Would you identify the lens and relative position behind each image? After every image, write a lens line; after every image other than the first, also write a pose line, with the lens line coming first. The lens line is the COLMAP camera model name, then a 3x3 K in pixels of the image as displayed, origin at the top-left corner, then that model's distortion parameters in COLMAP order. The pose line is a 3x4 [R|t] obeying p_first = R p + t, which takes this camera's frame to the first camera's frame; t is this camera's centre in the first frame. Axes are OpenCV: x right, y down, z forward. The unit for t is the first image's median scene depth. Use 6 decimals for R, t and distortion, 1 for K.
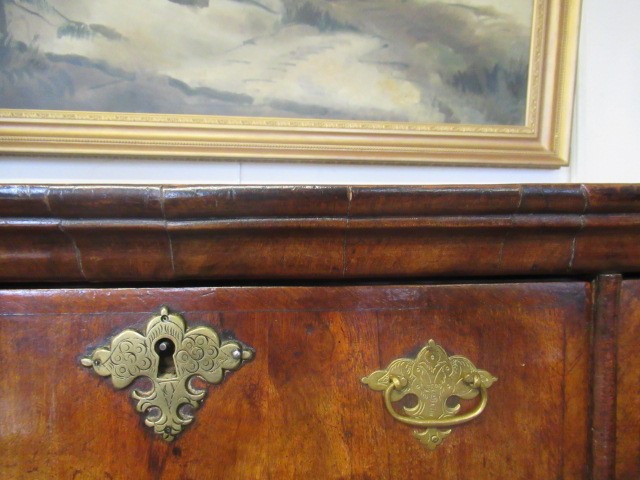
lens RADIAL K [[477.0, 0, 319.0], [0, 477.0, 242.5], [0, 0, 1]] dist [-0.007094, 0.003522]
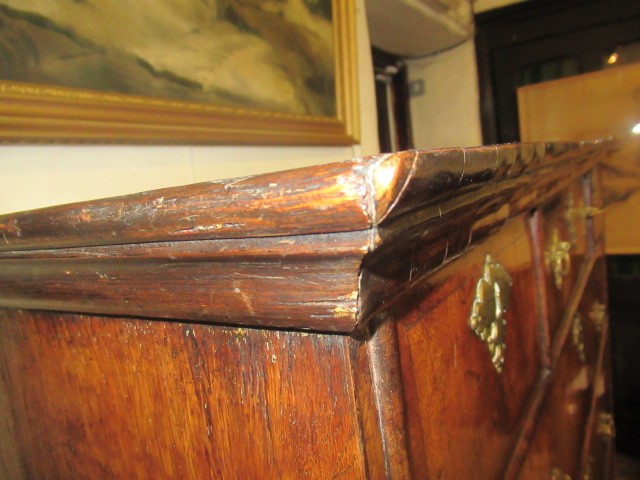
lens RADIAL K [[477.0, 0, 316.5], [0, 477.0, 243.6], [0, 0, 1]] dist [-0.007094, 0.003522]
pose [[0.607074, -0.178170, 0.774414, -0.882965], [0.160899, 0.981914, 0.099779, -0.022851], [-0.778186, 0.064030, 0.624762, 0.167959]]
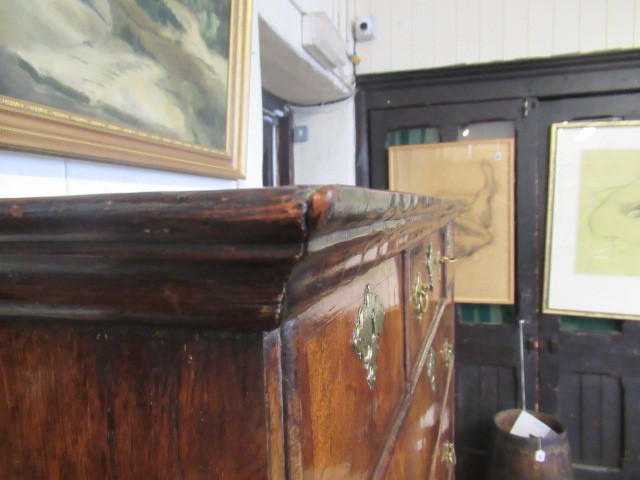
lens RADIAL K [[477.0, 0, 316.4], [0, 477.0, 242.7], [0, 0, 1]] dist [-0.007094, 0.003522]
pose [[0.392274, -0.072715, 0.916970, -0.918741], [0.062787, 0.996662, 0.052175, -0.019552], [-0.917703, 0.037107, 0.395530, 0.168587]]
